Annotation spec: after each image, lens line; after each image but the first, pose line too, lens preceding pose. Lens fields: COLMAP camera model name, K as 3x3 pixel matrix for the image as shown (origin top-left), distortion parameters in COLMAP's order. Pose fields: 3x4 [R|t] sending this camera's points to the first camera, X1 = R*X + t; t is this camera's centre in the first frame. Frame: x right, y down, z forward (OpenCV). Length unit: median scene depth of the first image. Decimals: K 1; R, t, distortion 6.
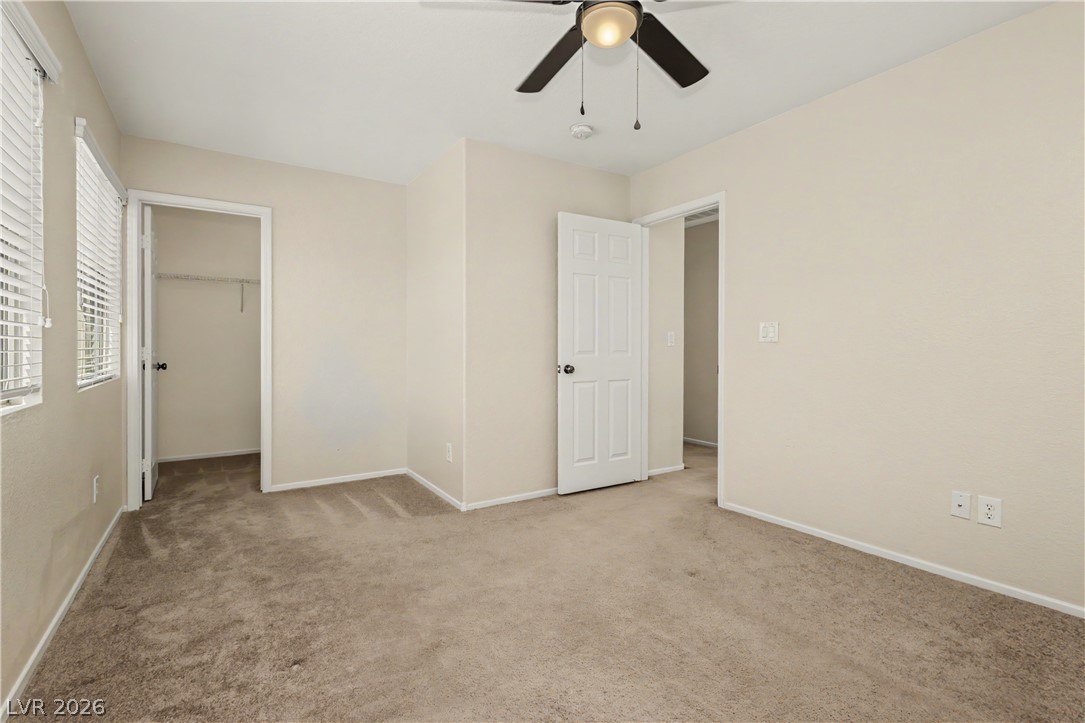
lens RADIAL K [[508.1, 0, 540.2], [0, 508.1, 356.9], [0, 0, 1]] dist [0.003775, -0.000390]
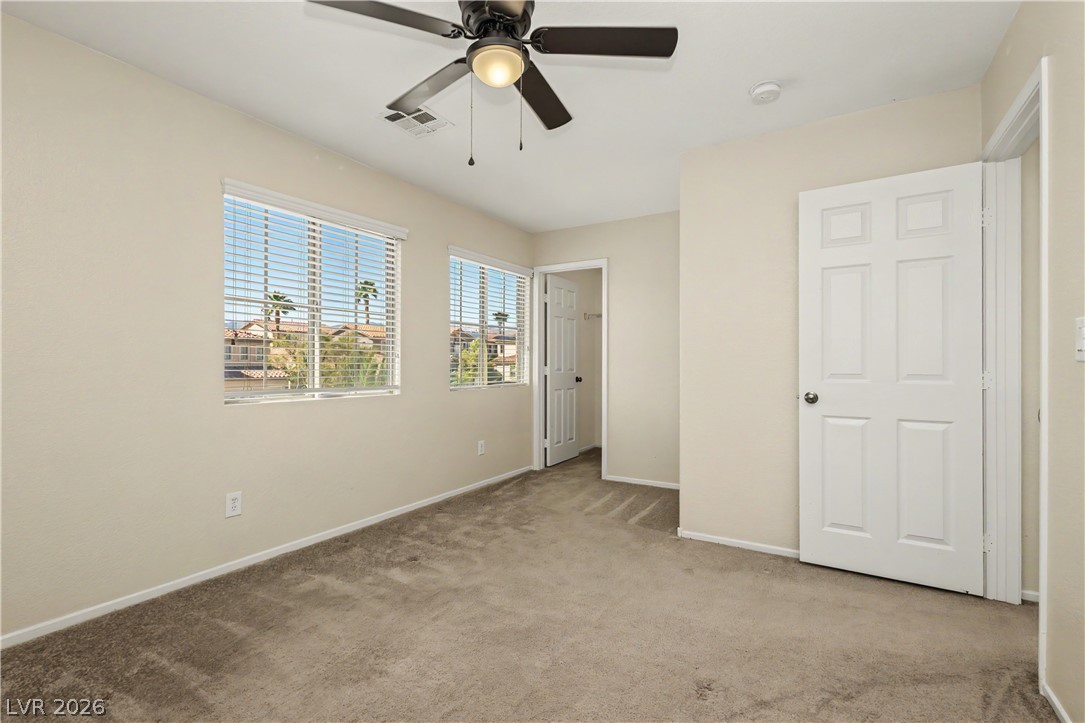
lens RADIAL K [[508.1, 0, 546.8], [0, 508.1, 365.5], [0, 0, 1]] dist [0.003775, -0.000390]
pose [[0.422097, 0.001931, -0.906549, 0.640458], [-0.017666, 0.999825, -0.006096, -0.012527], [0.906378, 0.018588, 0.422058, 0.366000]]
